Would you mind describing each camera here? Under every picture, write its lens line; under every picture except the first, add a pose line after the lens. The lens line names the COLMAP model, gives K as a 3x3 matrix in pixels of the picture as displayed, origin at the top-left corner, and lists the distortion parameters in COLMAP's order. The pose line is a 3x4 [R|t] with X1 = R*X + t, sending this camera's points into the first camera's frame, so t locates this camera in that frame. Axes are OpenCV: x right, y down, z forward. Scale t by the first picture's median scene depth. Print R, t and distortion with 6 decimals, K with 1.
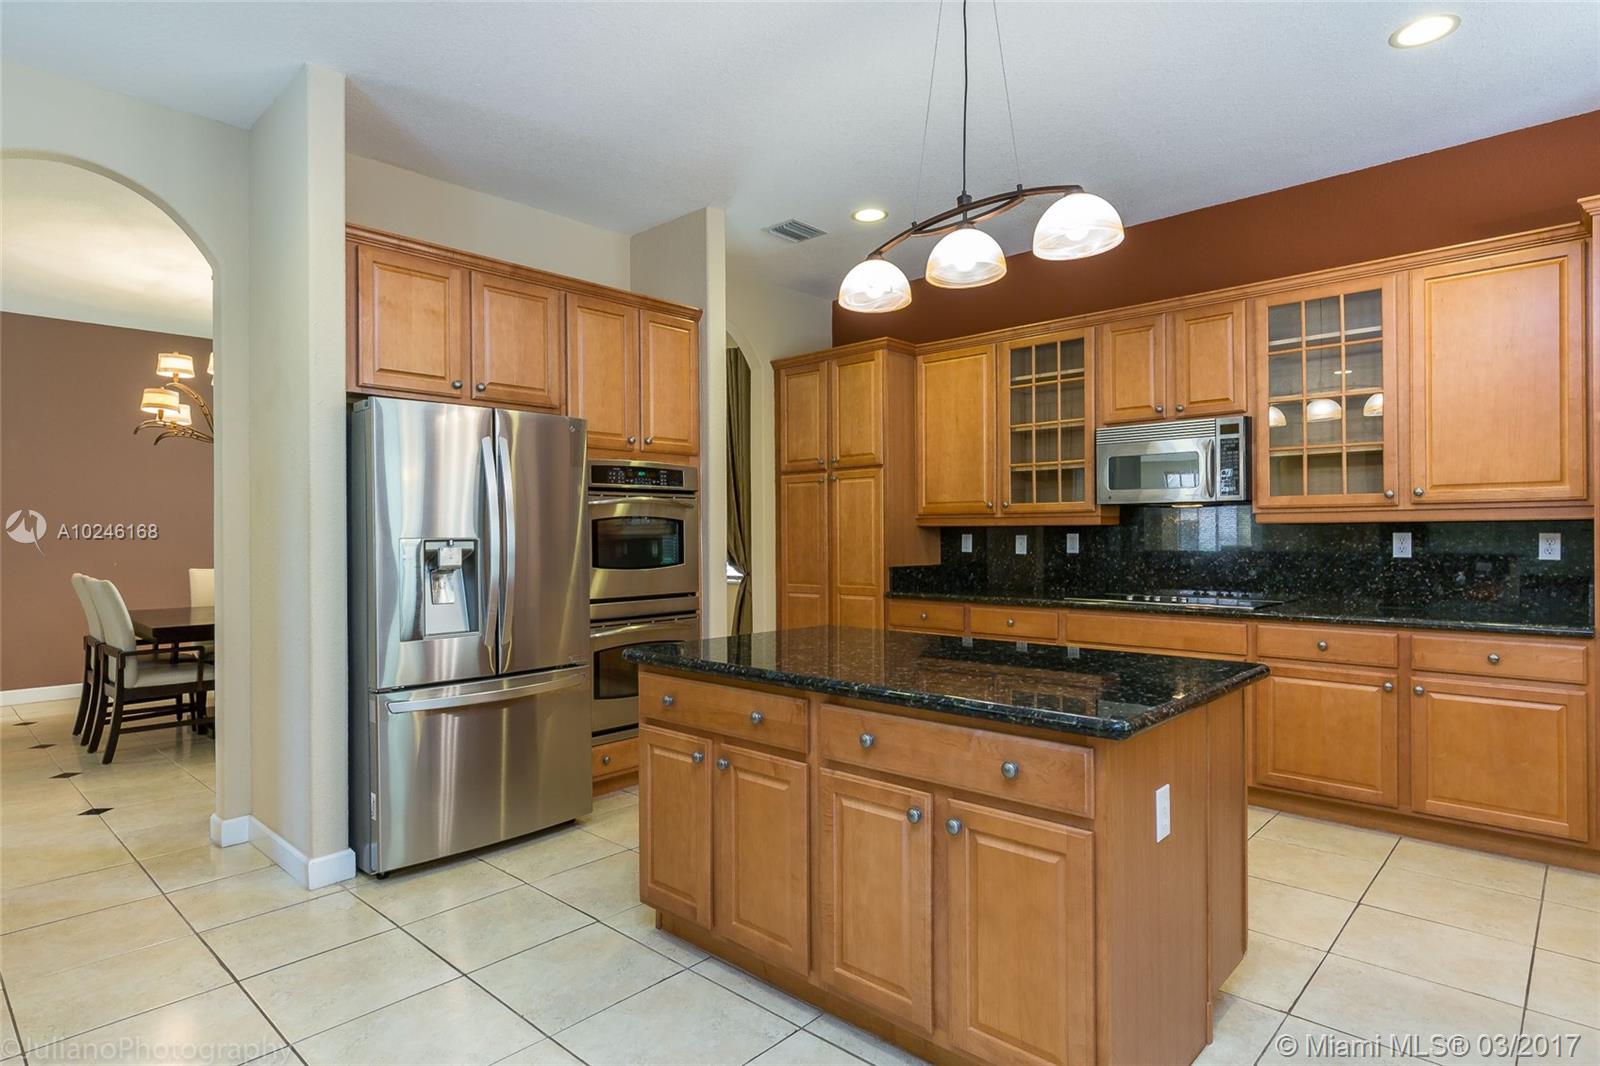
lens RADIAL K [[861.4, 0, 804.8], [0, 861.4, 534.0], [0, 0, 1]] dist [0.004682, 0.000624]
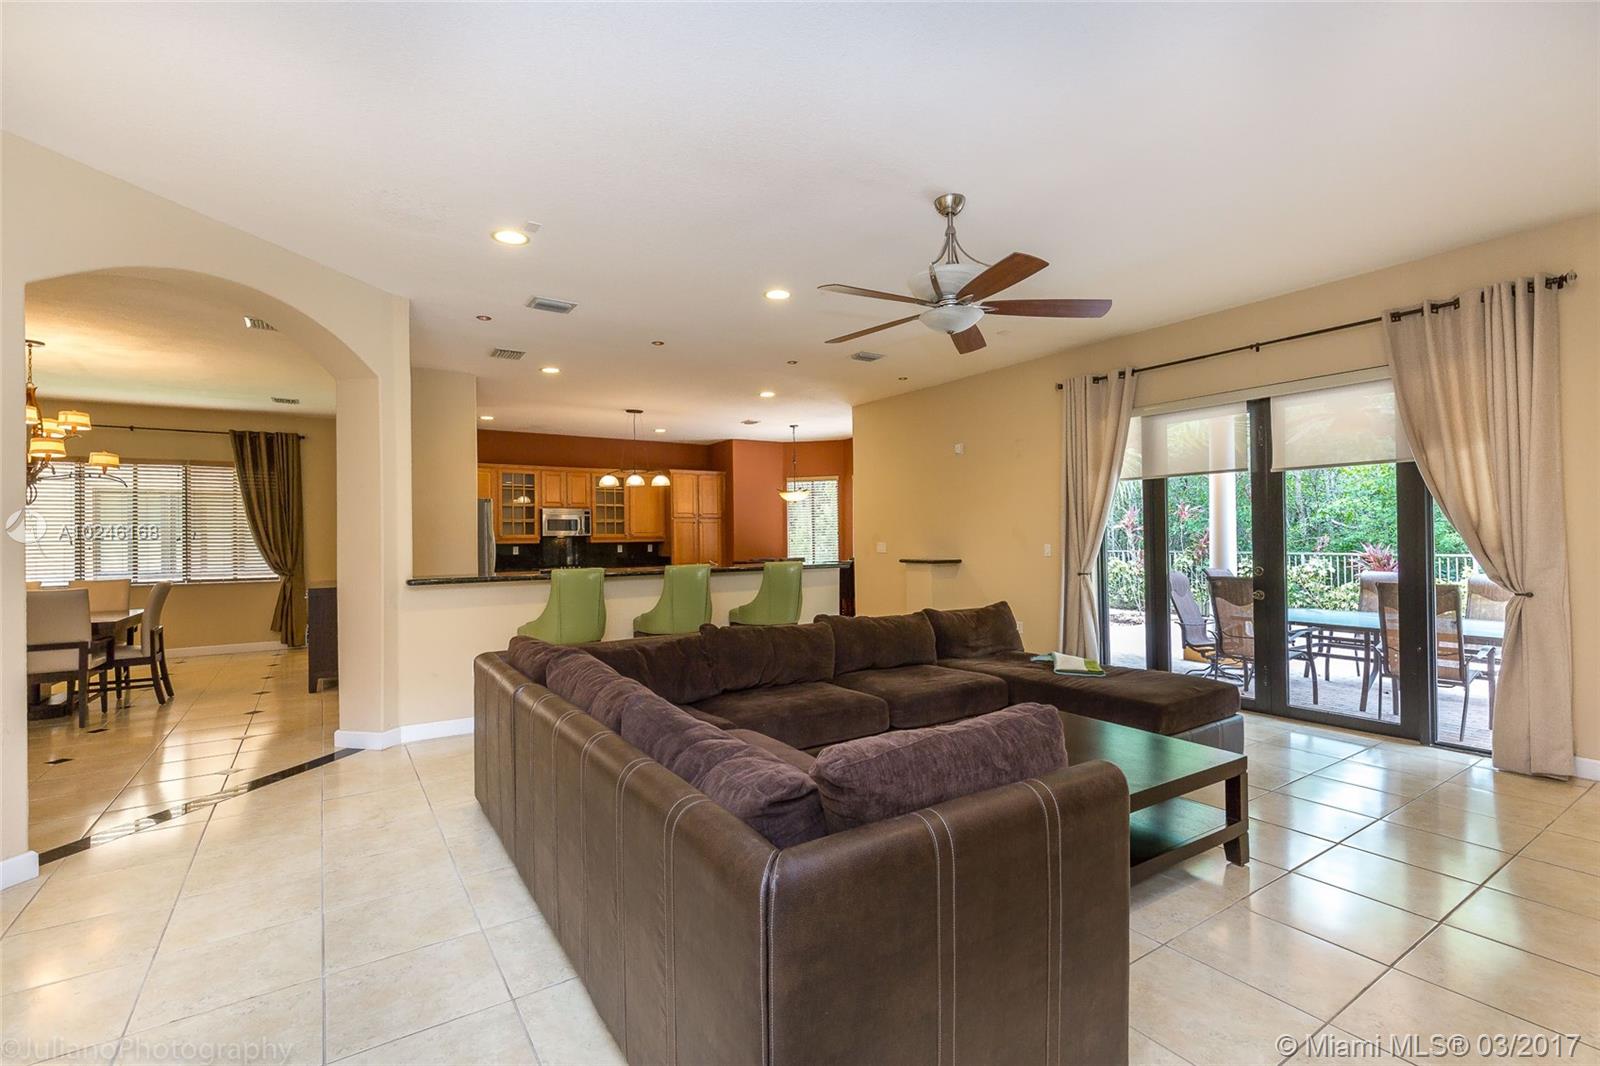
lens RADIAL K [[728.4, 0, 801.9], [0, 728.4, 532.8], [0, 0, 1]] dist [0.002751, 0.000527]
pose [[0.234064, 0.009717, 0.972173, -2.022605], [0.013630, 0.999819, -0.013275, -0.002528], [-0.972126, 0.016358, 0.233889, -0.411087]]
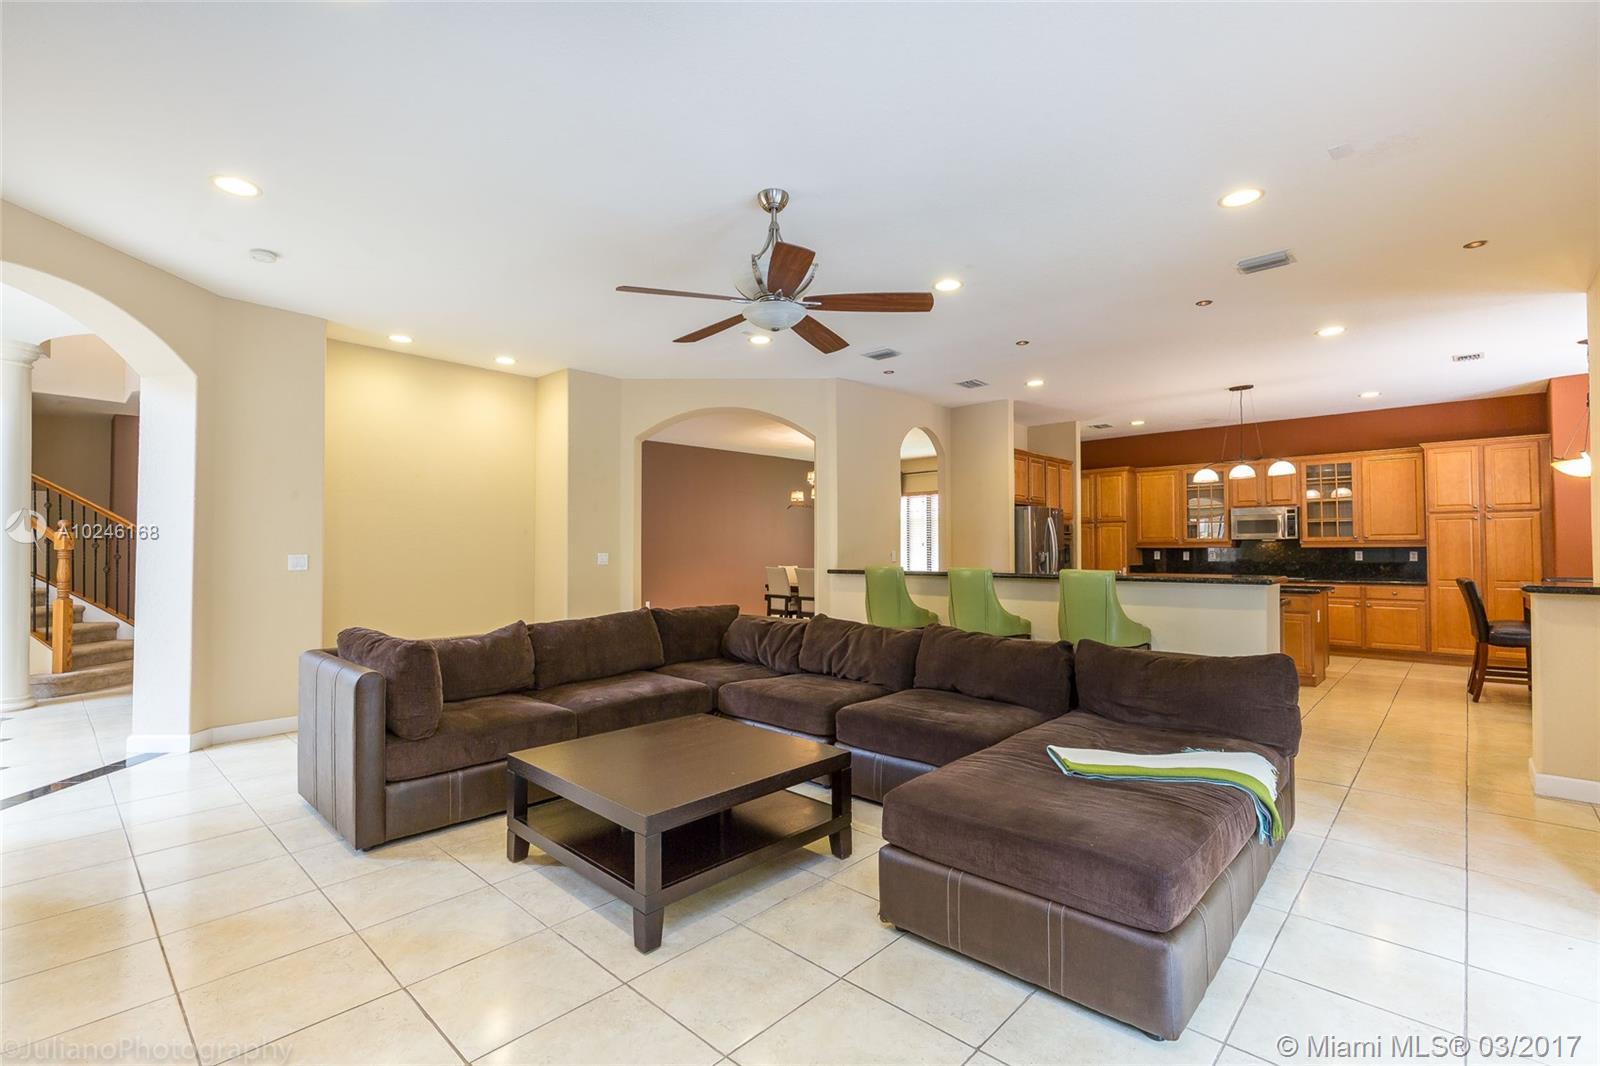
lens RADIAL K [[728.4, 0, 791.4], [0, 728.4, 534.7], [0, 0, 1]] dist [0.002751, 0.000527]
pose [[0.999951, 0.004273, -0.008933, -1.059300], [-0.004480, 0.999718, -0.023303, 0.007924], [0.008831, 0.023342, 0.999689, -1.293298]]
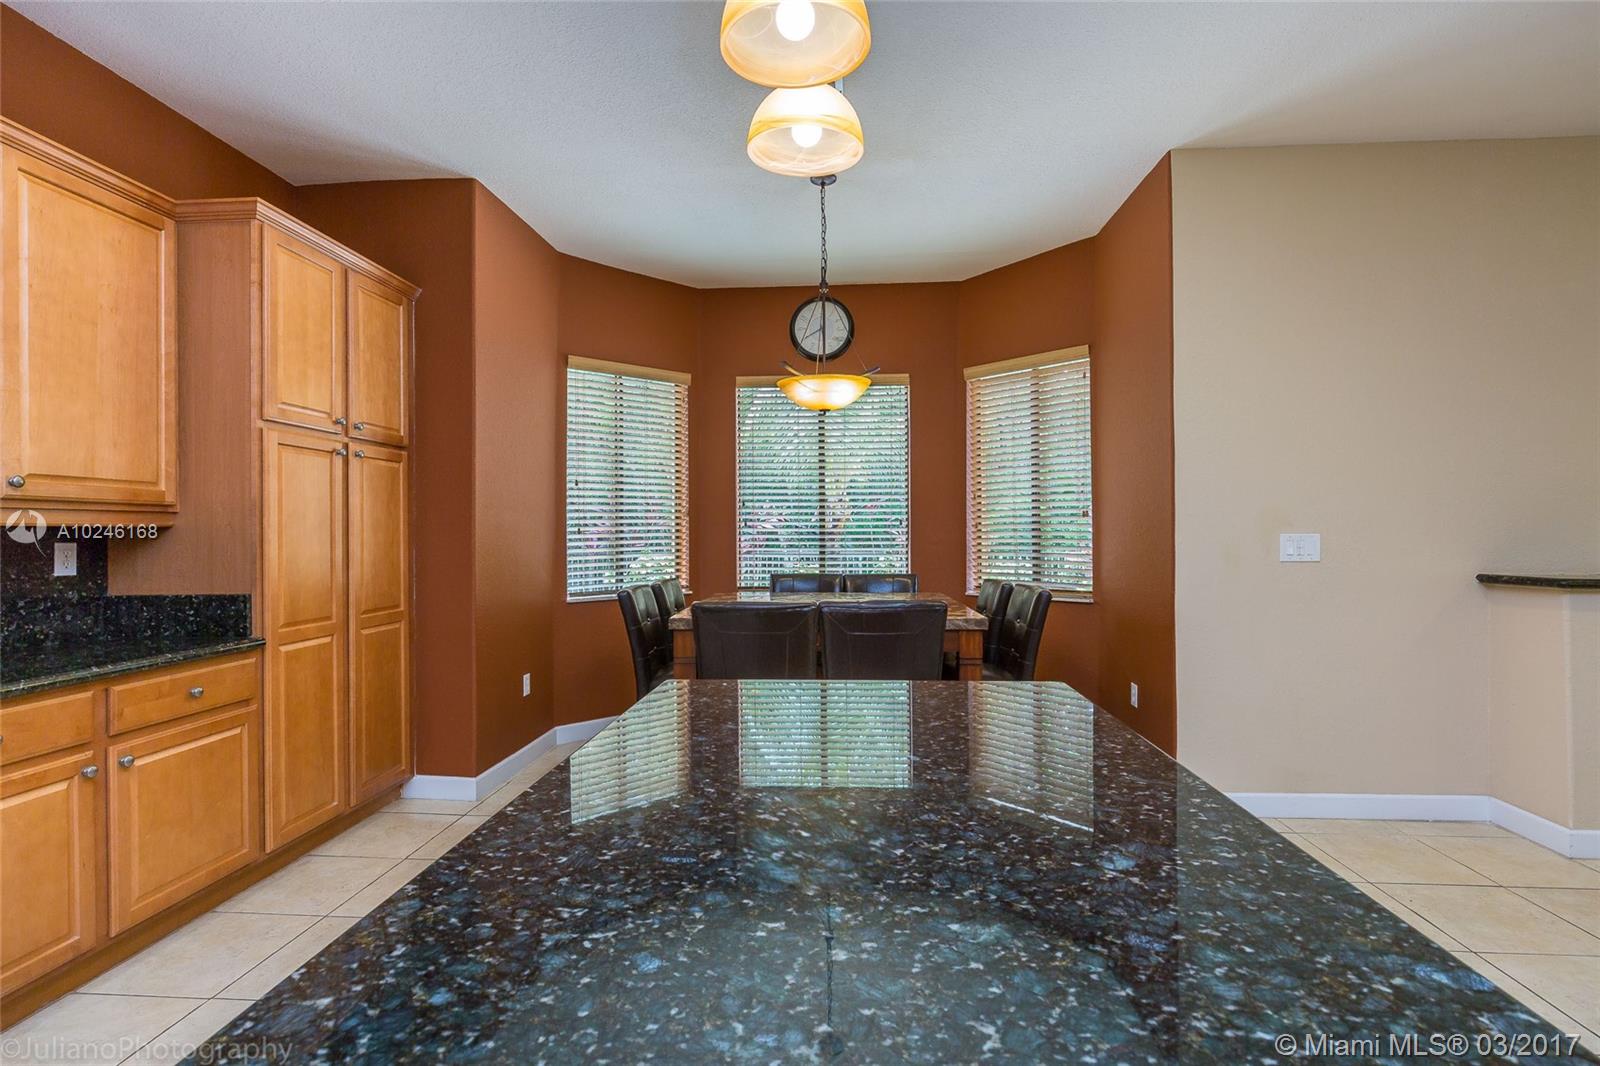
lens RADIAL K [[740.4, 0, 801.3], [0, 740.4, 544.1], [0, 0, 1]] dist [-0.002582, -0.001394]
pose [[-0.627421, -0.000133, 0.778680, -0.105600], [0.001233, 0.999999, 0.001164, -0.000037], [-0.778679, 0.001691, -0.627420, 0.834396]]
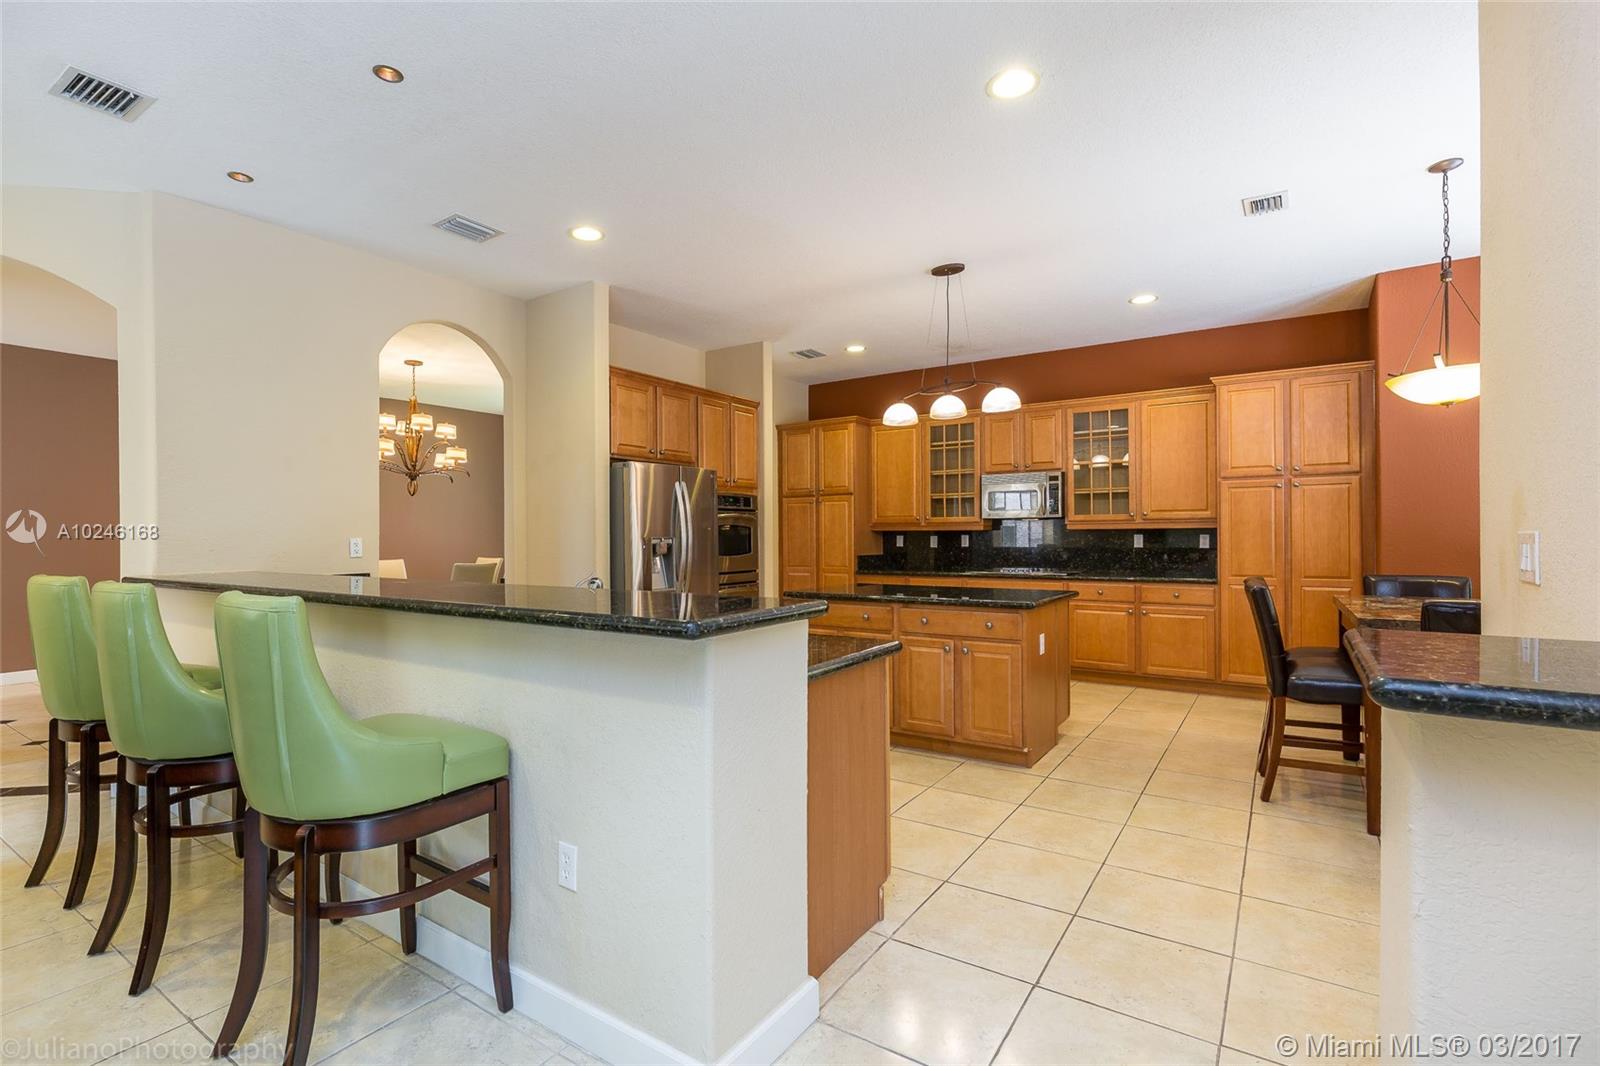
lens RADIAL K [[740.4, 0, 803.1], [0, 740.4, 536.8], [0, 0, 1]] dist [-0.002582, -0.001394]
pose [[0.987299, -0.000154, 0.158872, -0.304907], [0.000206, 1.000000, -0.000314, 0.004268], [-0.158872, 0.000343, 0.987299, -0.505914]]
